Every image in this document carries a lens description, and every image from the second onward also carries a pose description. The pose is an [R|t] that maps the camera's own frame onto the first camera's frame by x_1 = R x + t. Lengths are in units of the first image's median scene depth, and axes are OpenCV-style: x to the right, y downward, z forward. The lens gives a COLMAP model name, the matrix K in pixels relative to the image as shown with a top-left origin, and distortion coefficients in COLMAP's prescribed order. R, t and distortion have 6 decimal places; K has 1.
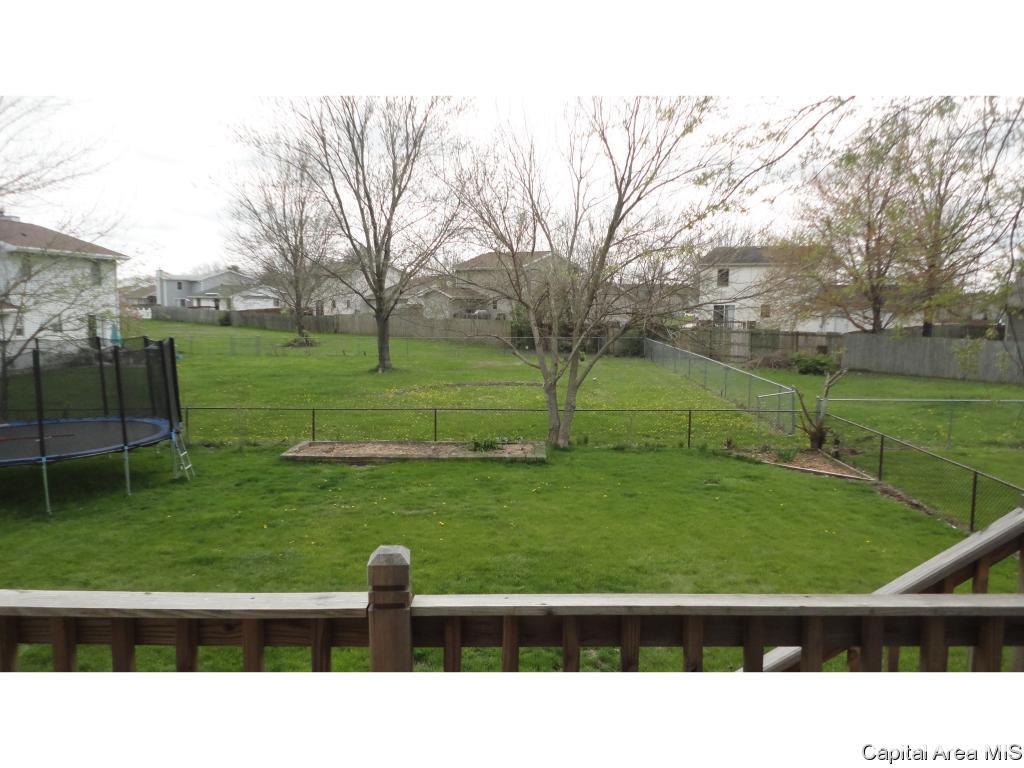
lens RADIAL K [[741.1, 0, 508.4], [0, 741.1, 378.6], [0, 0, 1]] dist [-0.009904, 0.009359]
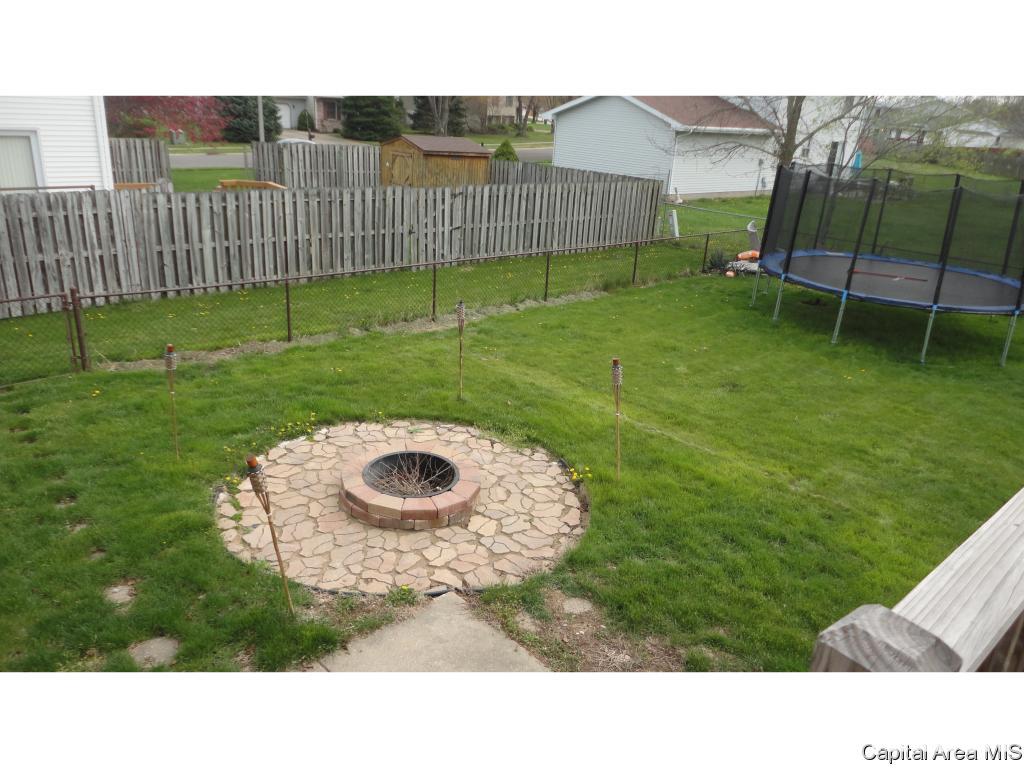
lens RADIAL K [[741.1, 0, 508.4], [0, 741.1, 378.6], [0, 0, 1]] dist [-0.009904, 0.009359]
pose [[0.675892, 0.294475, -0.675614, -0.217884], [-0.139882, 0.951301, 0.274698, 0.008734], [0.723604, -0.091160, 0.684169, -0.026251]]
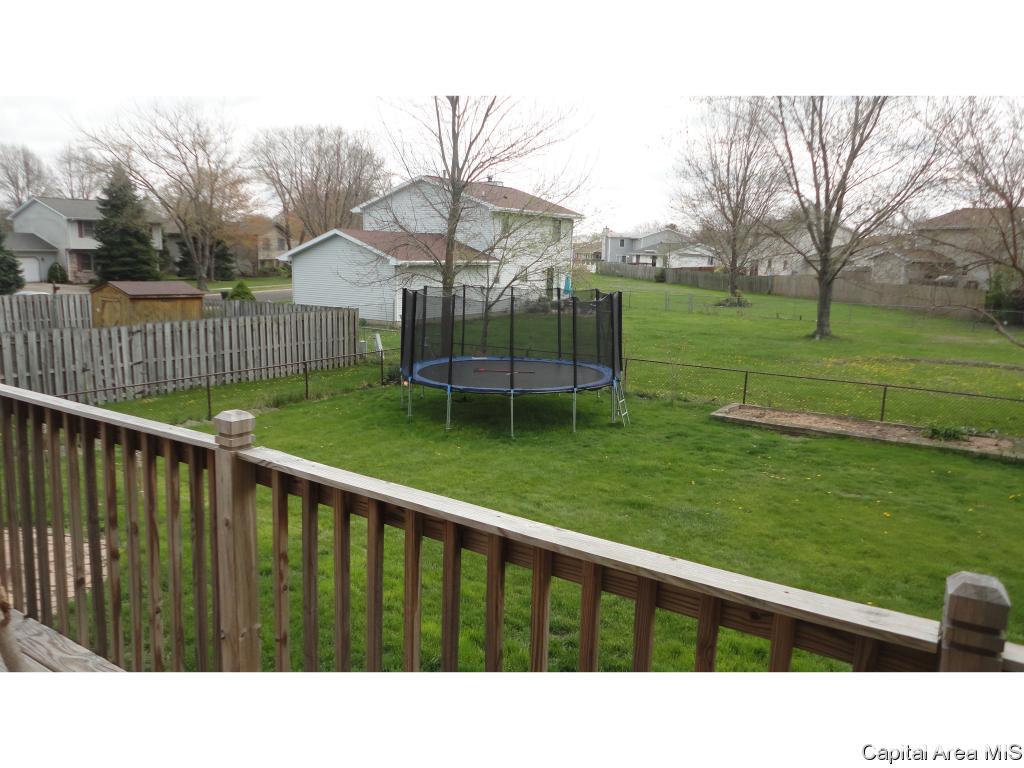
lens RADIAL K [[737.9, 0, 511.0], [0, 737.9, 380.4], [0, 0, 1]] dist [-0.004477, 0.001924]
pose [[0.846821, 0.108574, -0.520678, -0.016515], [-0.078458, 0.993733, 0.079614, -0.000389], [0.526059, -0.026567, 0.850033, 0.005934]]
